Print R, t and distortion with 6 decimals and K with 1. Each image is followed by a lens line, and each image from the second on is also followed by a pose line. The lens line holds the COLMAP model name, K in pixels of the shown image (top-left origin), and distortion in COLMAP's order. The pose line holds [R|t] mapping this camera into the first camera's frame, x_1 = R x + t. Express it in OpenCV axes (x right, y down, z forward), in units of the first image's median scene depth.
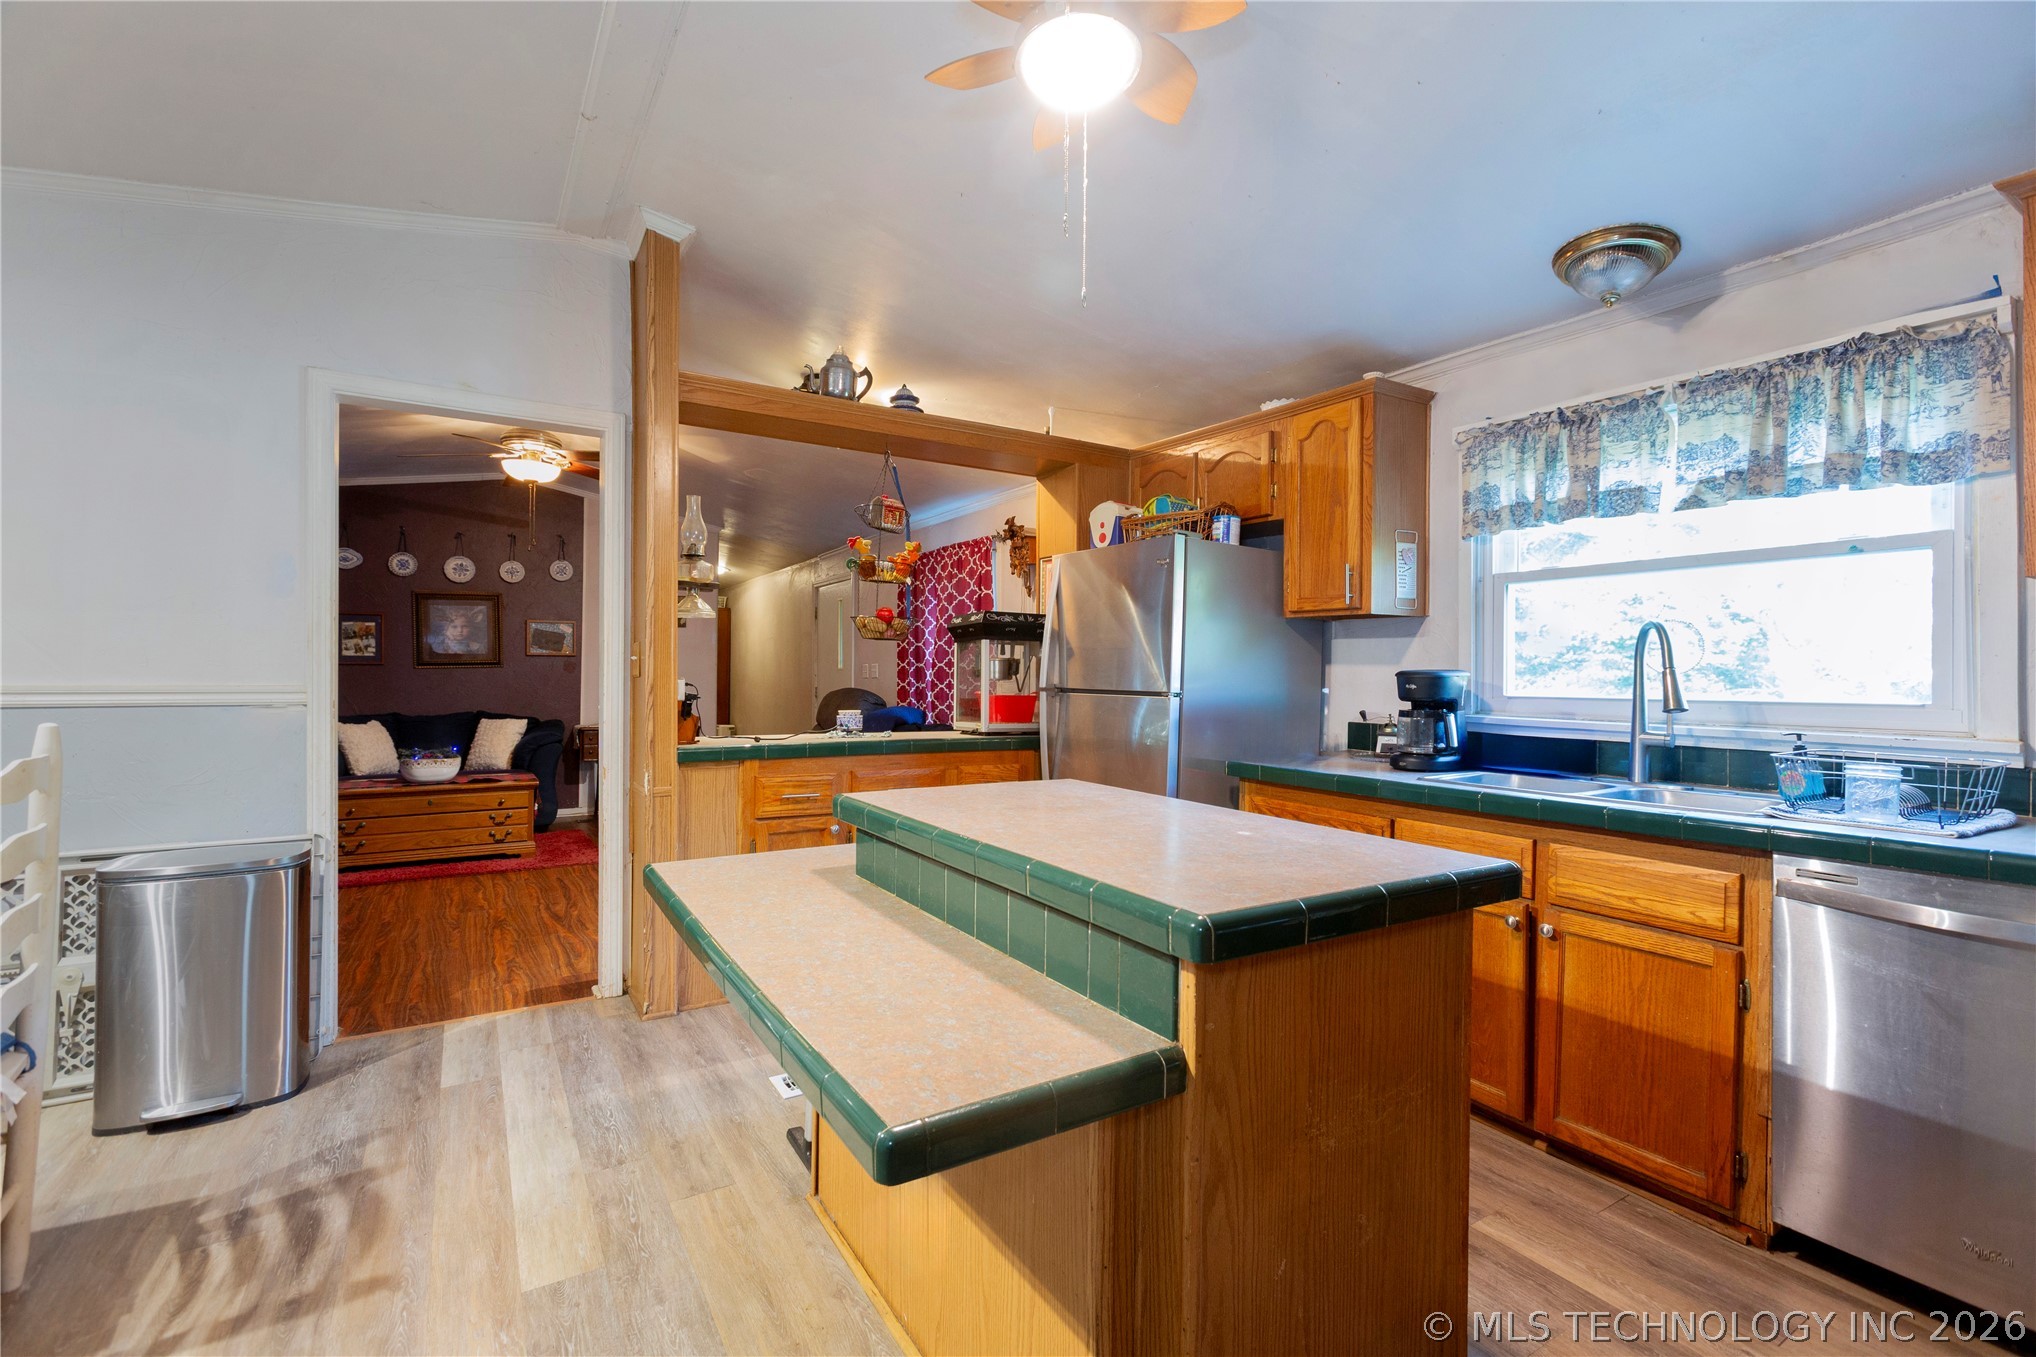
lens RADIAL K [[903.4, 0, 1016.6], [0, 903.4, 671.0], [0, 0, 1]] dist [-0.010376, 0.014371]
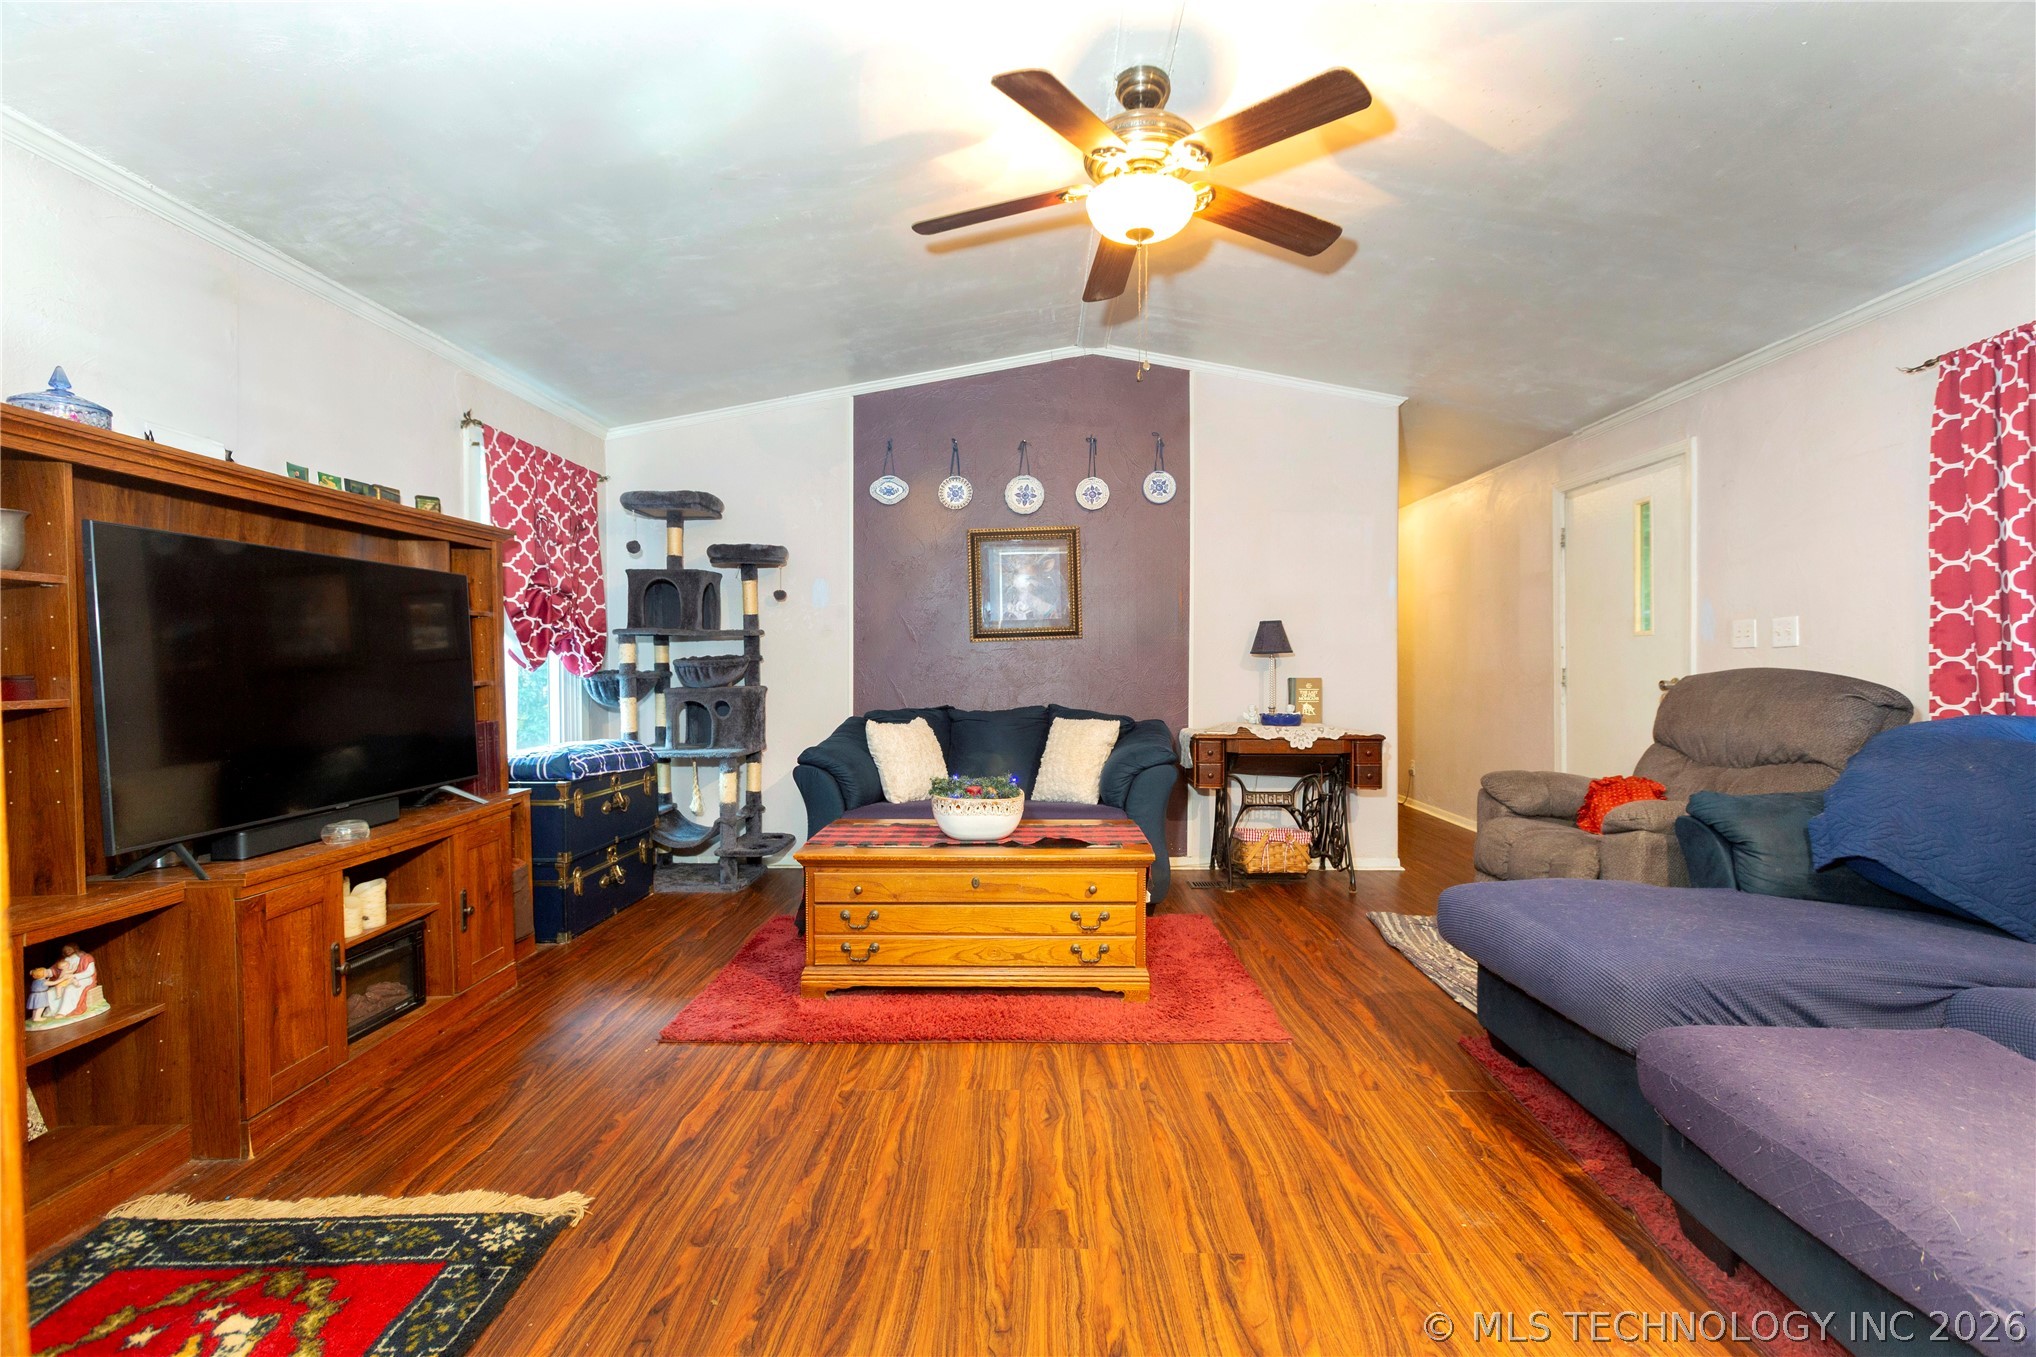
lens RADIAL K [[903.4, 0, 1016.6], [0, 903.4, 671.0], [0, 0, 1]] dist [-0.010376, 0.014371]
pose [[0.839812, -0.000749, -0.542877, -0.259025], [0.010676, 0.999828, 0.015136, 0.009458], [0.542772, -0.018507, 0.839676, 0.432330]]
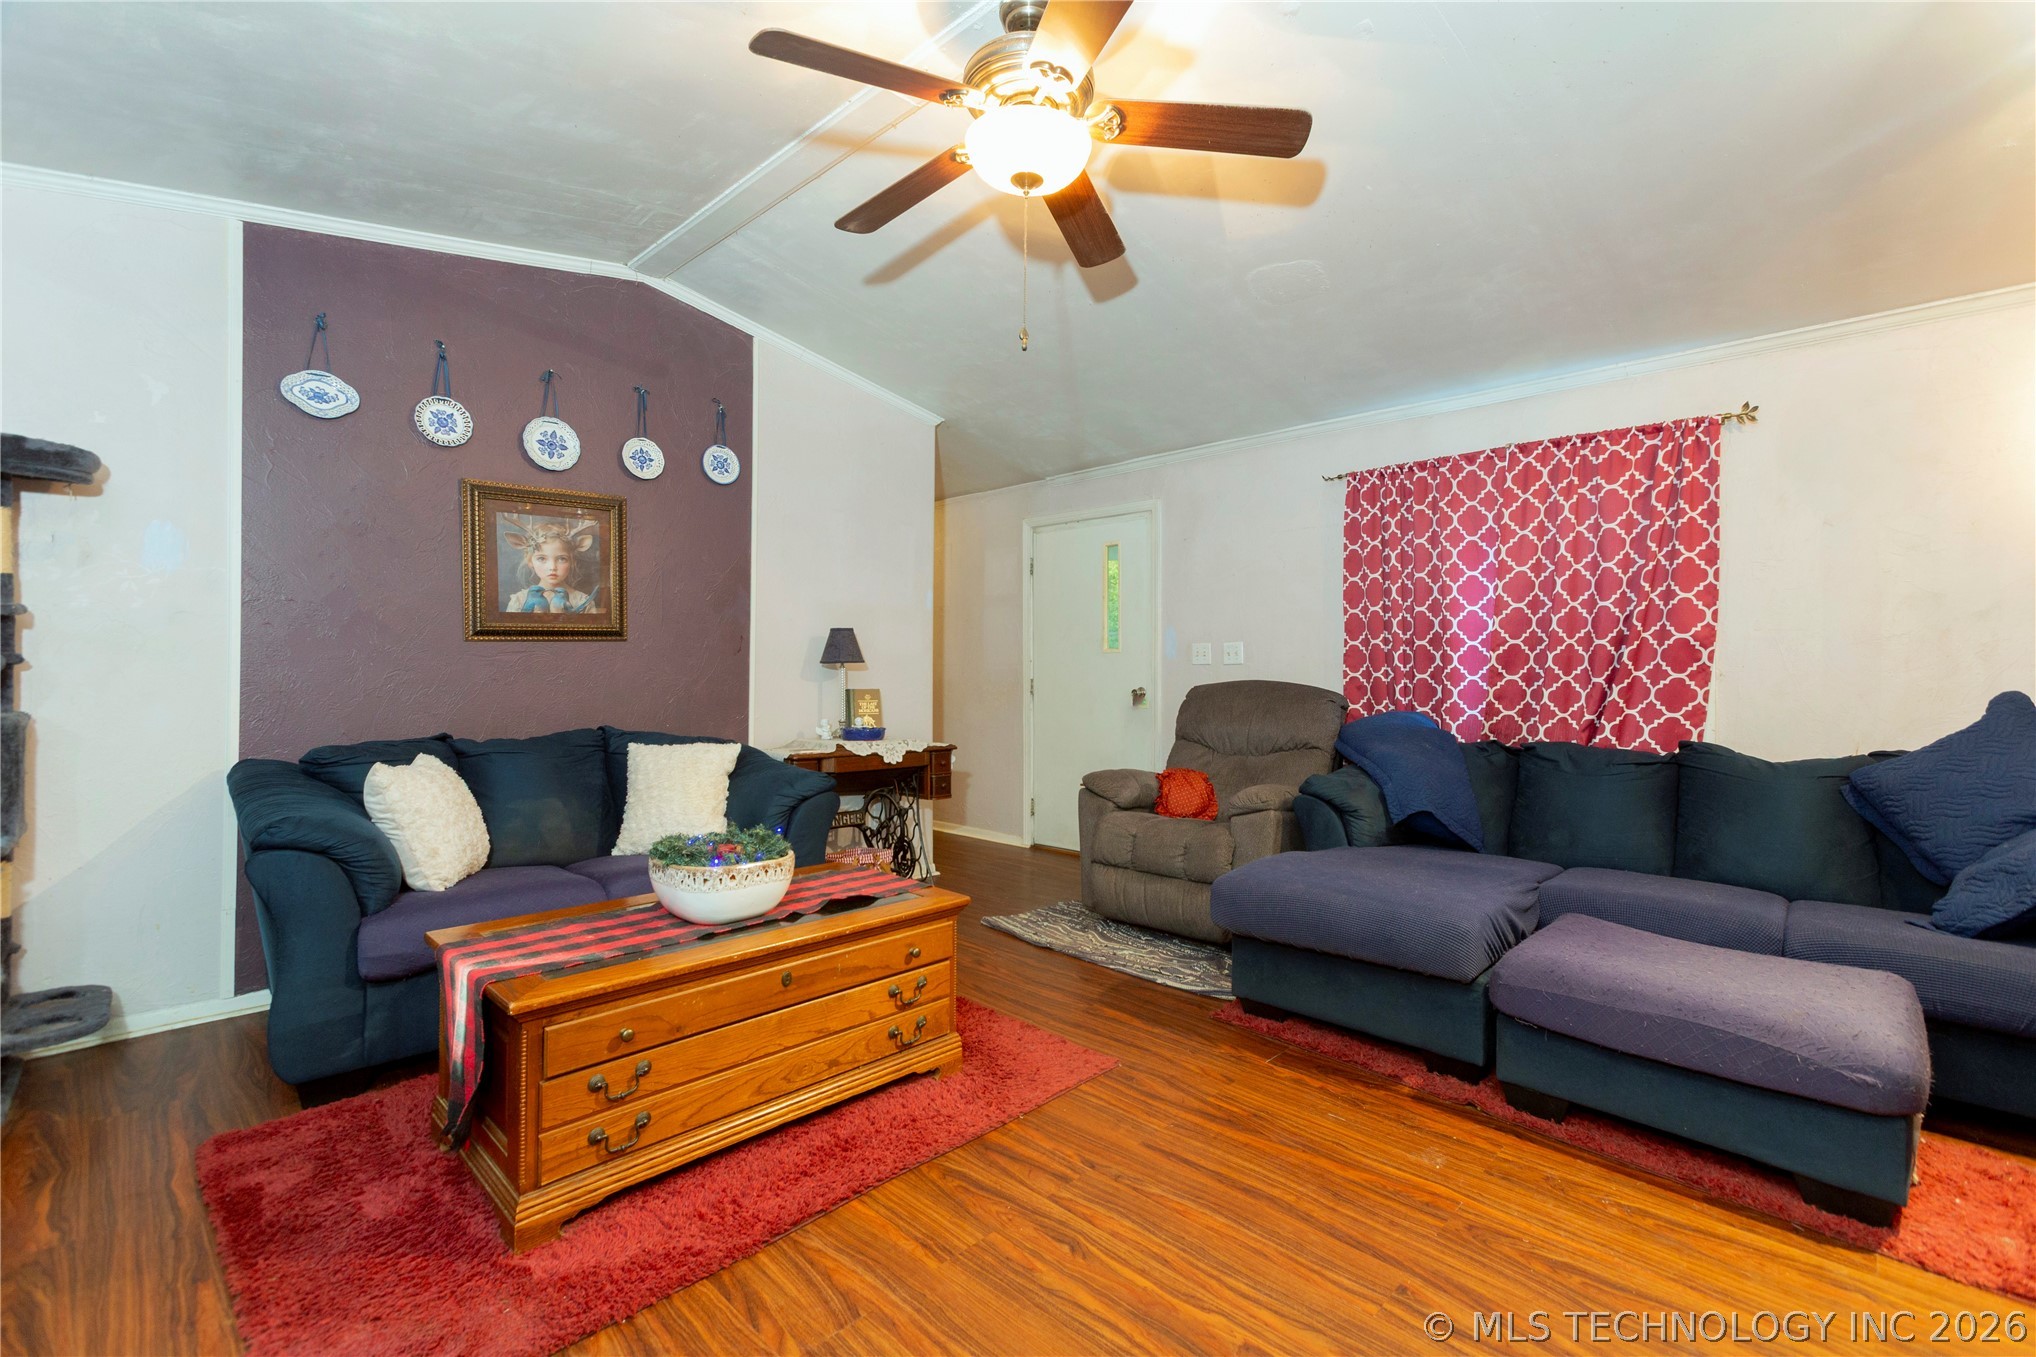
lens RADIAL K [[903.4, 0, 1016.6], [0, 903.4, 671.0], [0, 0, 1]] dist [-0.010376, 0.014371]
pose [[0.971403, 0.002111, 0.237428, -0.495728], [-0.004330, 0.999952, 0.008827, 0.007863], [-0.237398, -0.009602, 0.971365, 0.461445]]
